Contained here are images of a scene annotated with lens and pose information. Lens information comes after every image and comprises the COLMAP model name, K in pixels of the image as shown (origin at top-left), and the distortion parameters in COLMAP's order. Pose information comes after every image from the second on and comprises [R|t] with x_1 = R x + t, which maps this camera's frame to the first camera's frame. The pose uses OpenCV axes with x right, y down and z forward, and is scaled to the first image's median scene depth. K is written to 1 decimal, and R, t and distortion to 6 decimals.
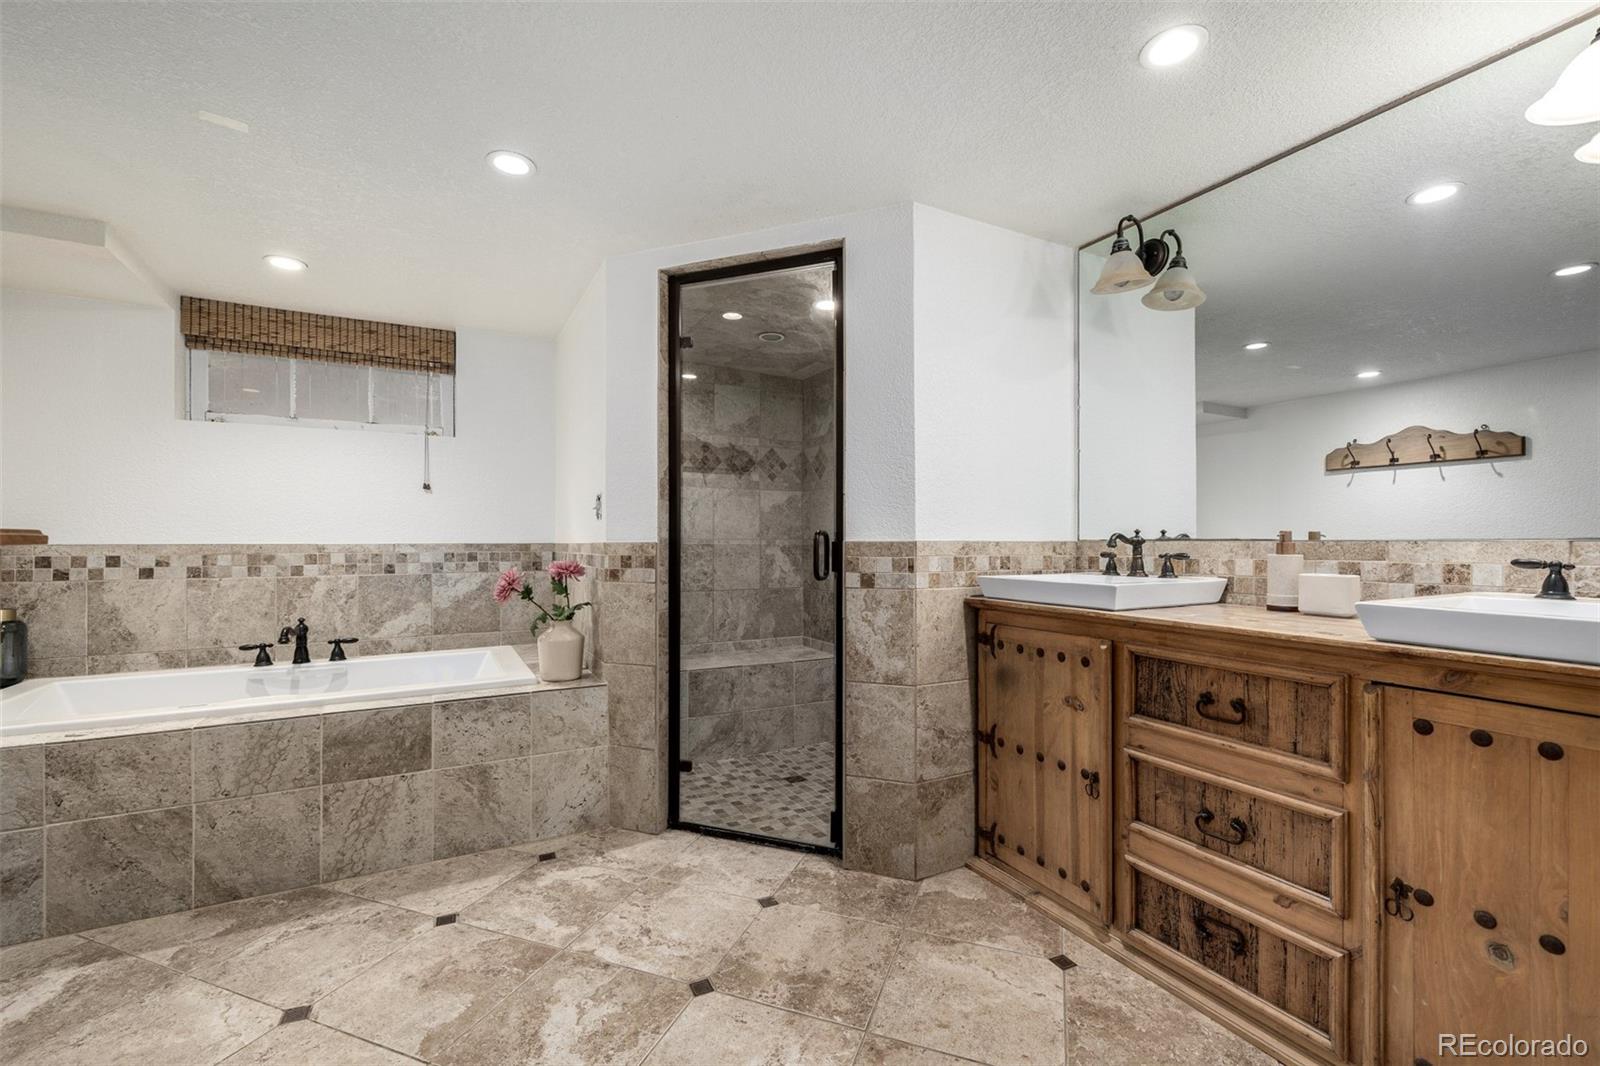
lens RADIAL K [[672.1, 0, 801.3], [0, 672.1, 539.4], [0, 0, 1]] dist [0.000895, 0.000502]
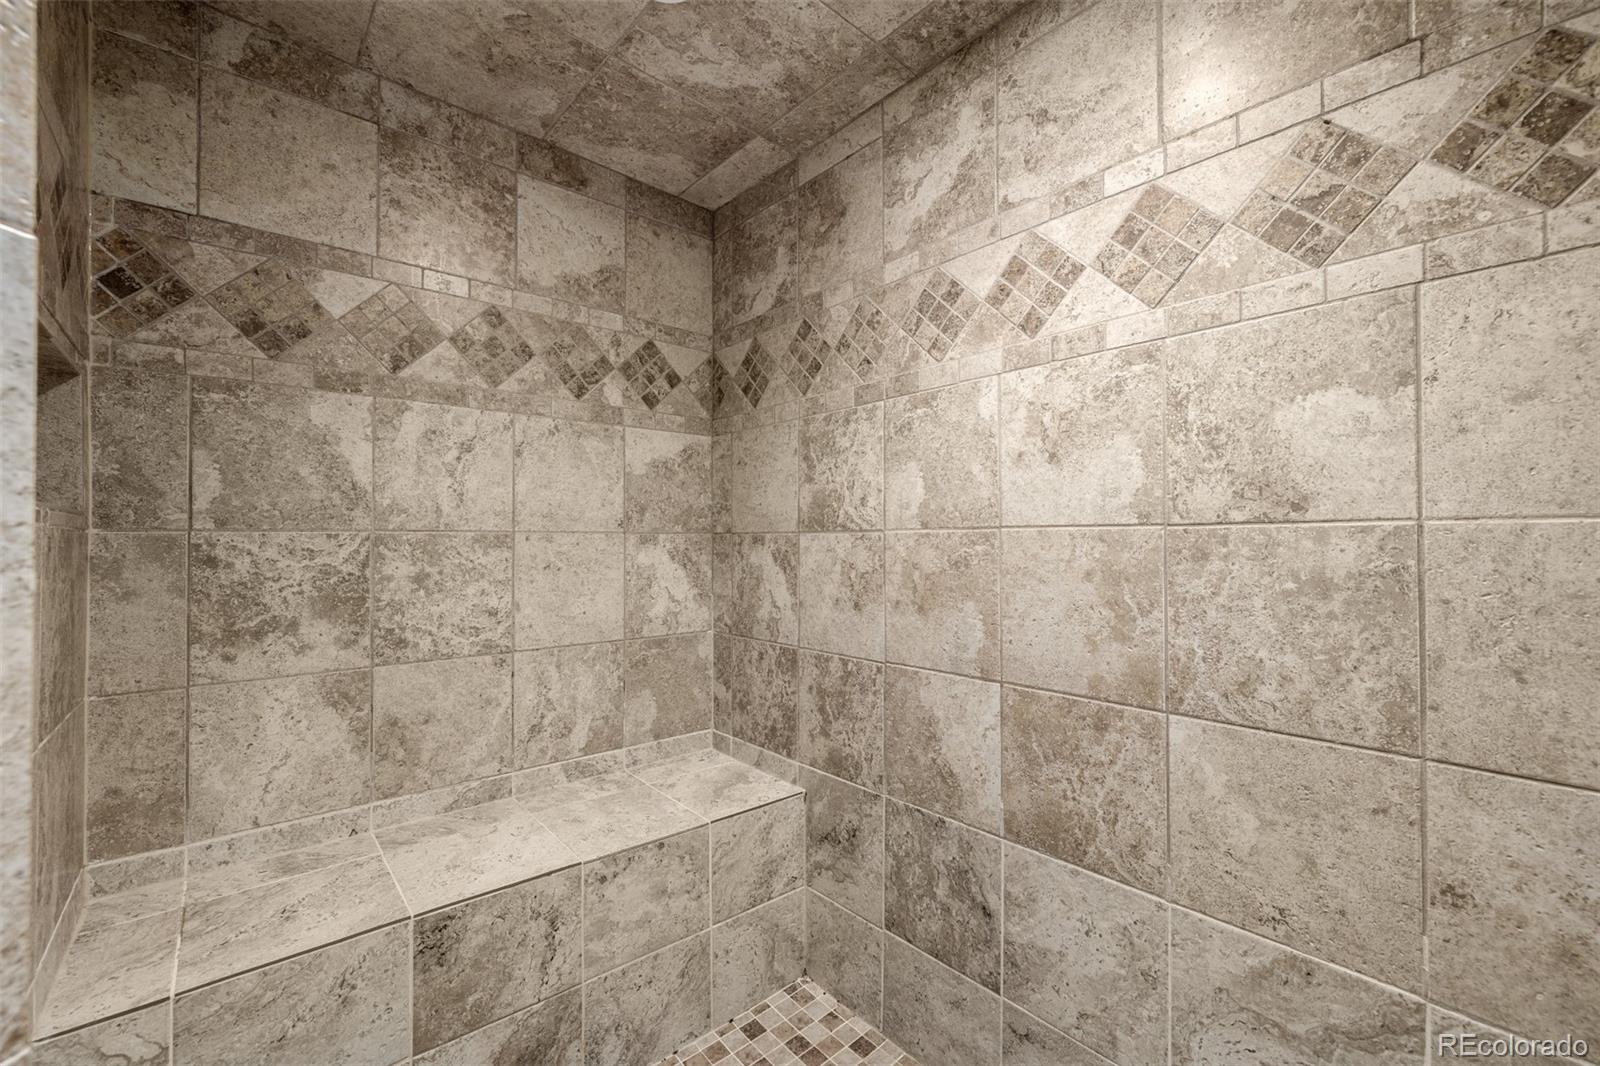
lens RADIAL K [[672.1, 0, 800.8], [0, 672.1, 533.0], [0, 0, 1]] dist [0.000895, 0.000502]
pose [[0.977654, 0.001881, 0.210212, -0.040525], [-0.001220, 0.999994, -0.003271, 0.001368], [-0.210217, 0.002942, 0.977650, 0.529031]]
